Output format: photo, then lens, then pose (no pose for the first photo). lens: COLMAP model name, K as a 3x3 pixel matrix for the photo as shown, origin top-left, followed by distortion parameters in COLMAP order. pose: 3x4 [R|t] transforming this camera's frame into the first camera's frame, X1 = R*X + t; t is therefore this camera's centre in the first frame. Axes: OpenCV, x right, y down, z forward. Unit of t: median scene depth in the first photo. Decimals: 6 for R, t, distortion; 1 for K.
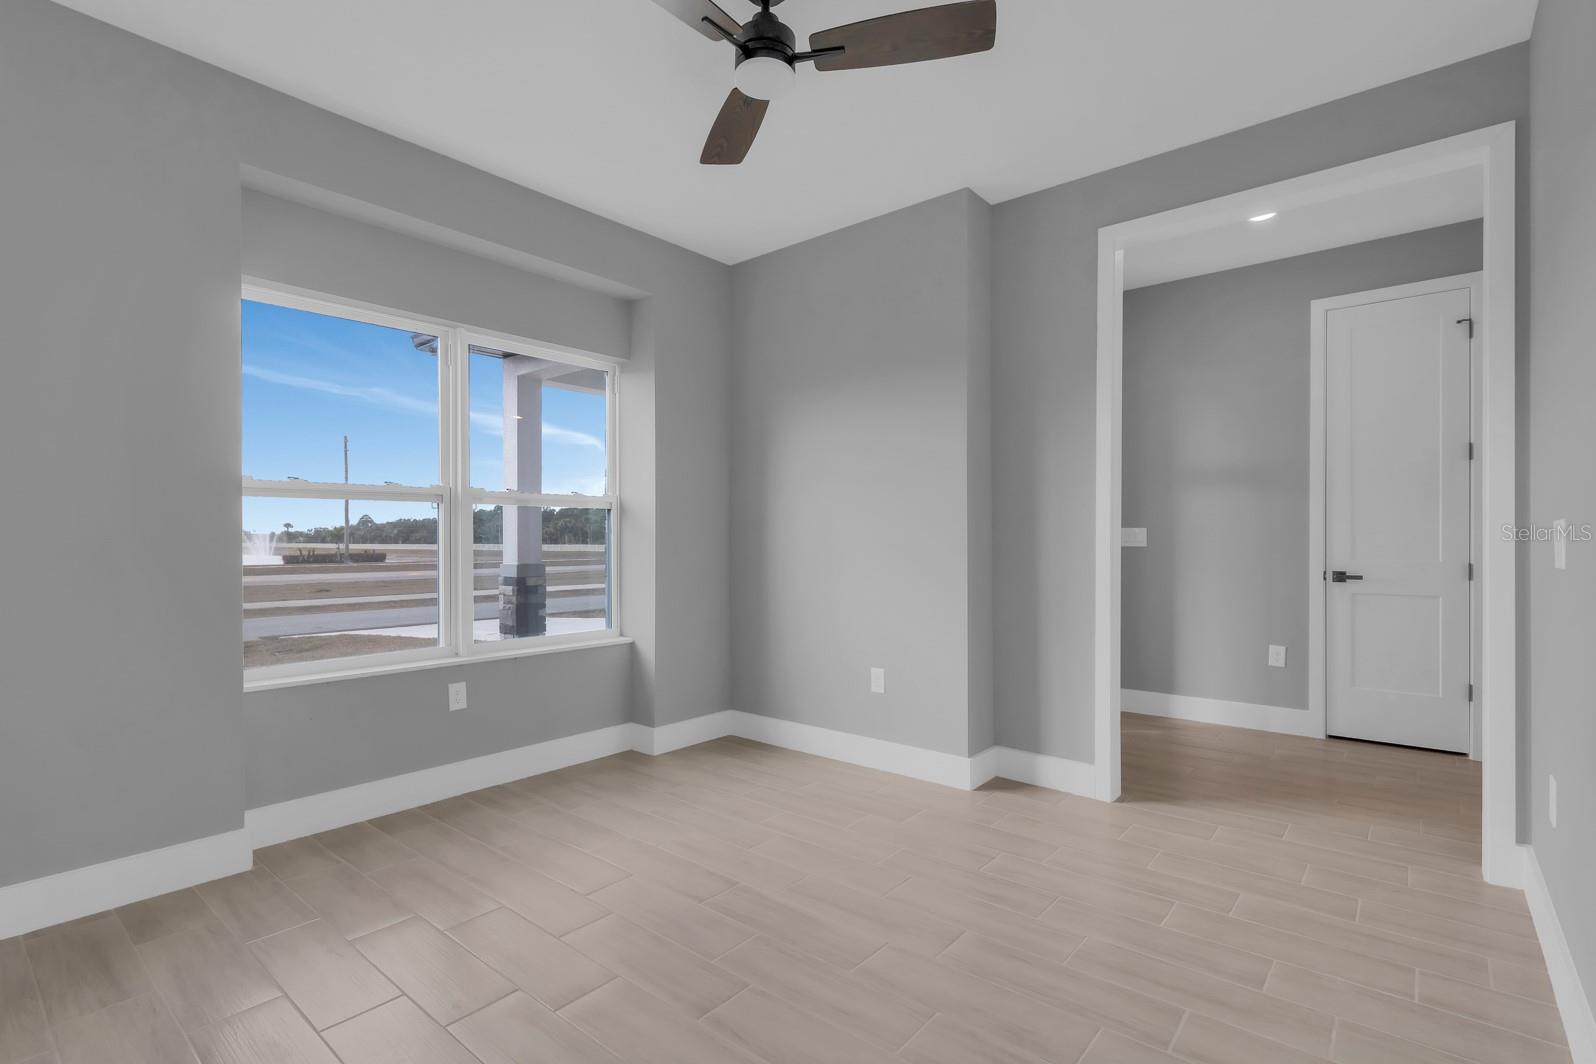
lens RADIAL K [[741.9, 0, 801.6], [0, 741.9, 536.3], [0, 0, 1]] dist [-0.000551, 0.000018]
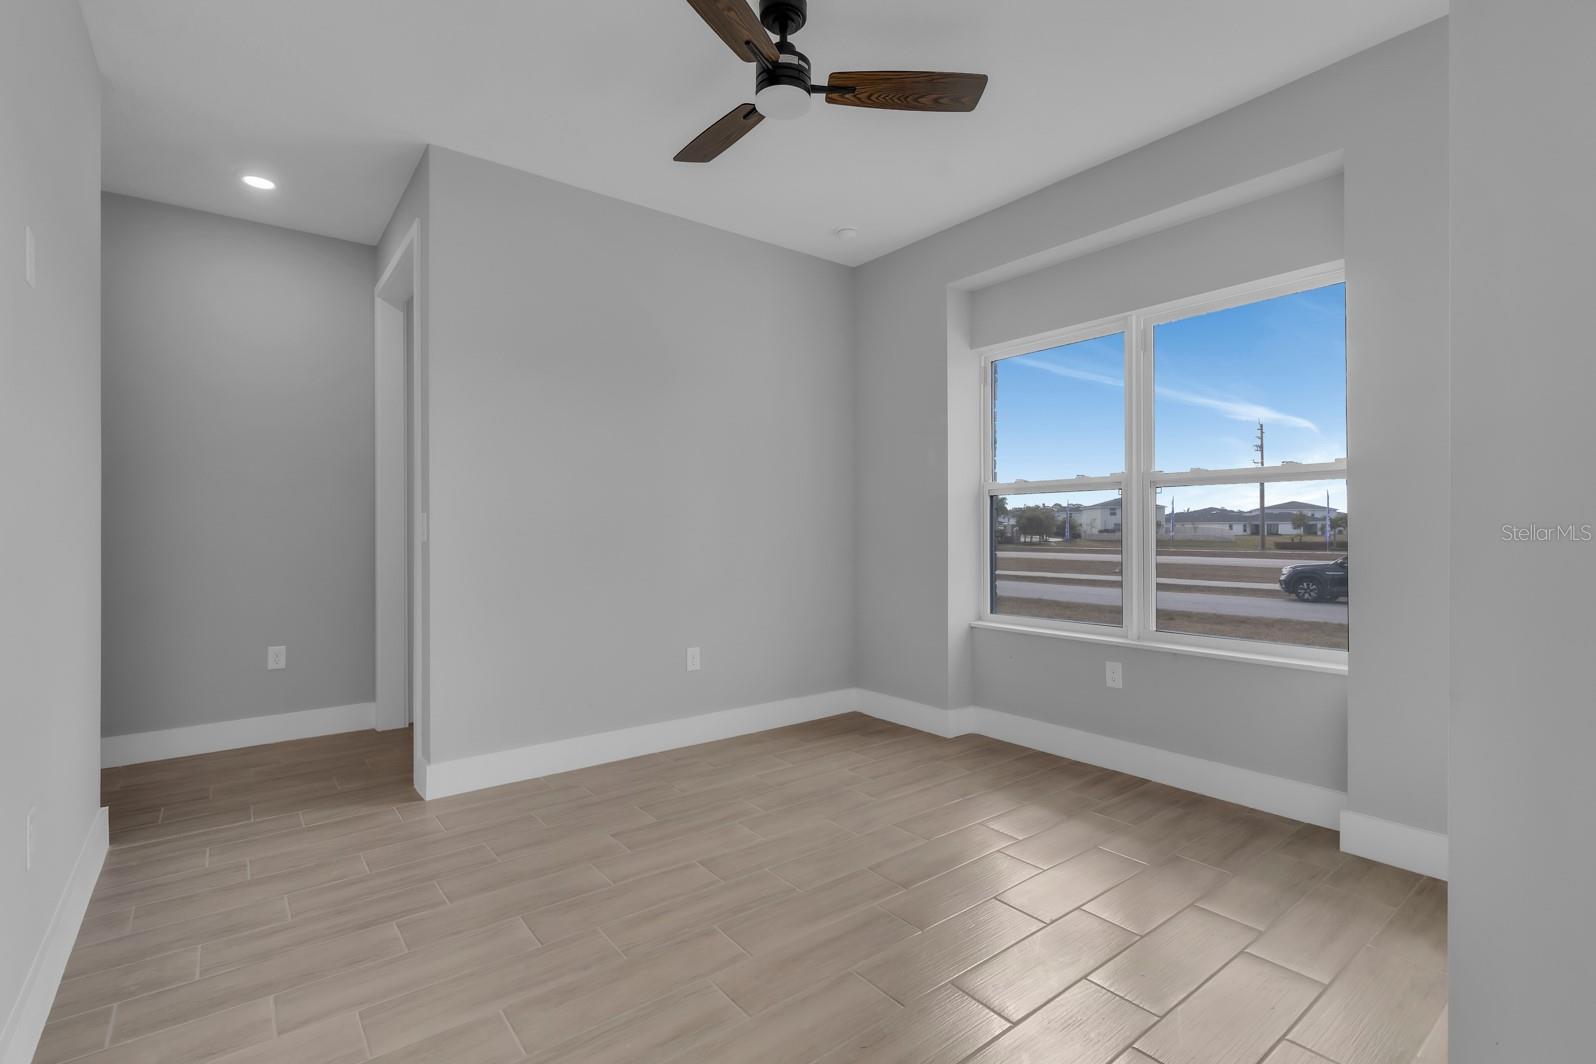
lens RADIAL K [[737.7, 0, 806.5], [0, 737.7, 526.0], [0, 0, 1]] dist [0.002594, 0.000201]
pose [[-0.210079, -0.001346, -0.977684, 0.668967], [0.009751, 0.999946, -0.003472, 0.006826], [0.977636, -0.010263, -0.210054, 0.837376]]
